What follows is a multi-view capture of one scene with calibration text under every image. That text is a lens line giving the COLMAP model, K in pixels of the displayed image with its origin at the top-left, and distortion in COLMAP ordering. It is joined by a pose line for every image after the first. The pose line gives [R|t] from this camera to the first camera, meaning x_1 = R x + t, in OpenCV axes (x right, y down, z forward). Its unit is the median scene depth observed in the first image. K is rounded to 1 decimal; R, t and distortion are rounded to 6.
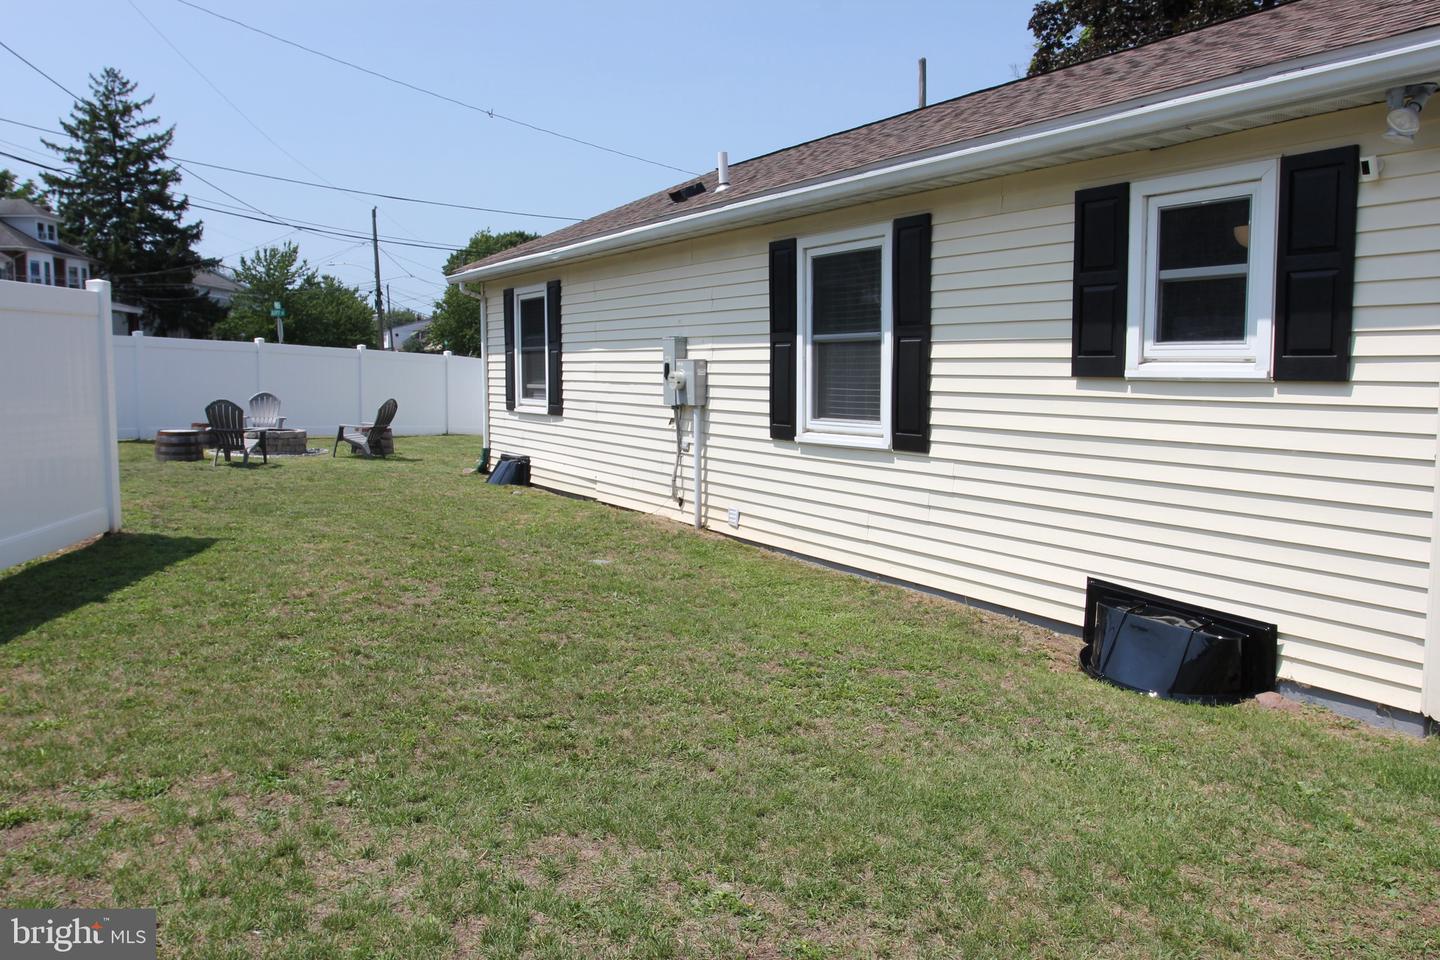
lens RADIAL K [[1148.1, 0, 721.7], [0, 1148.1, 483.5], [0, 0, 1]] dist [-0.078769, 0.012804]
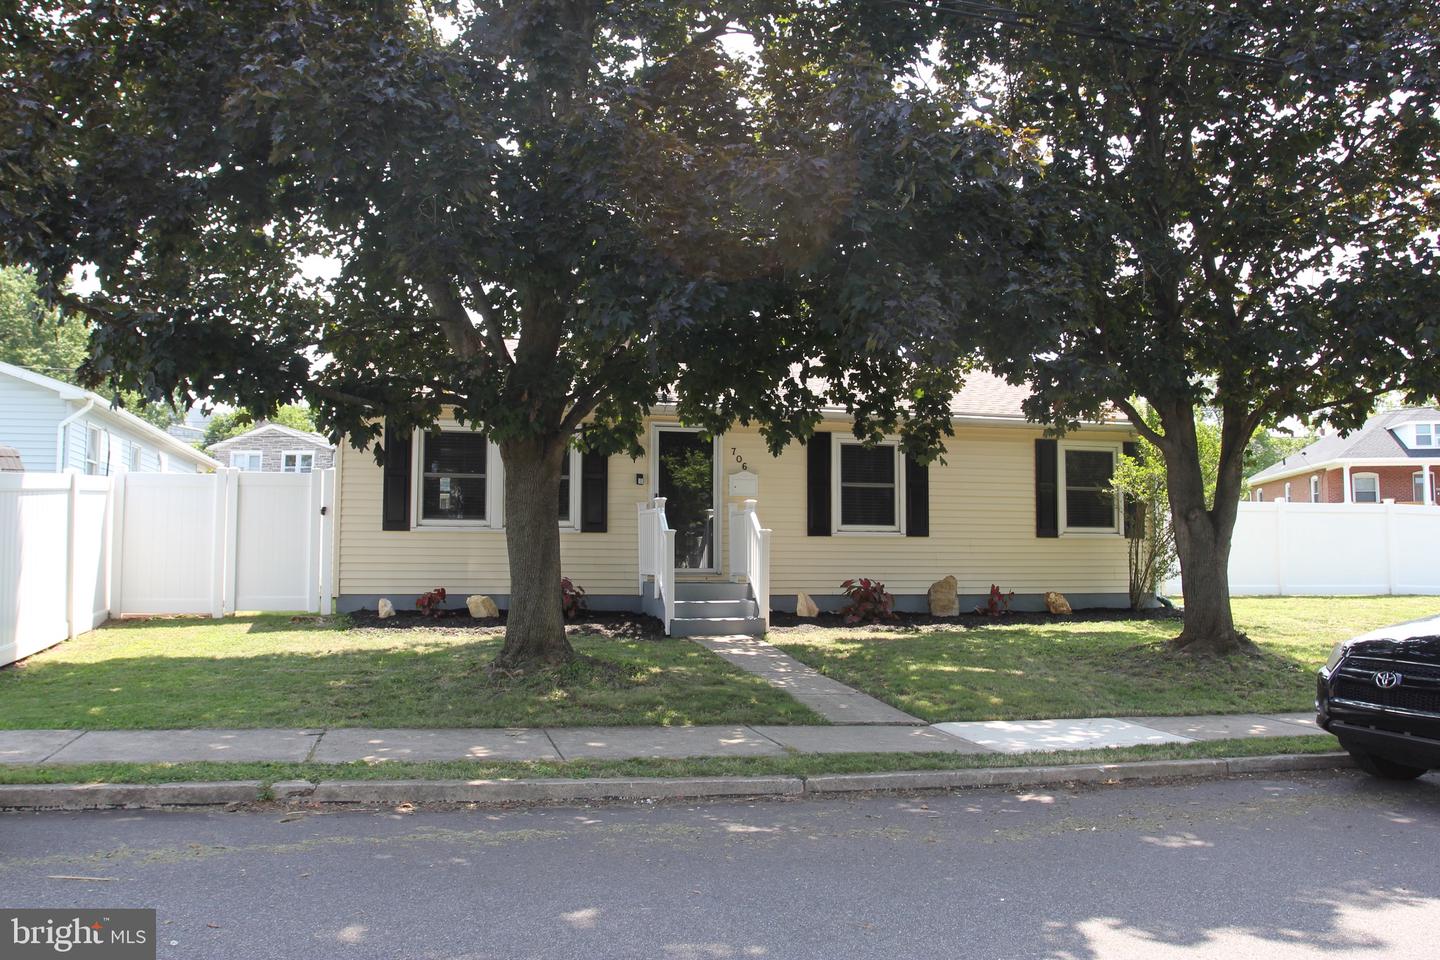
lens RADIAL K [[1128.9, 0, 717.6], [0, 1128.9, 478.0], [0, 0, 1]] dist [-0.065350, 0.003821]
pose [[0.257269, 0.047032, 0.965195, -1.724055], [0.086795, 0.993653, -0.071553, -0.014212], [-0.962434, 0.102183, 0.251554, 0.687518]]
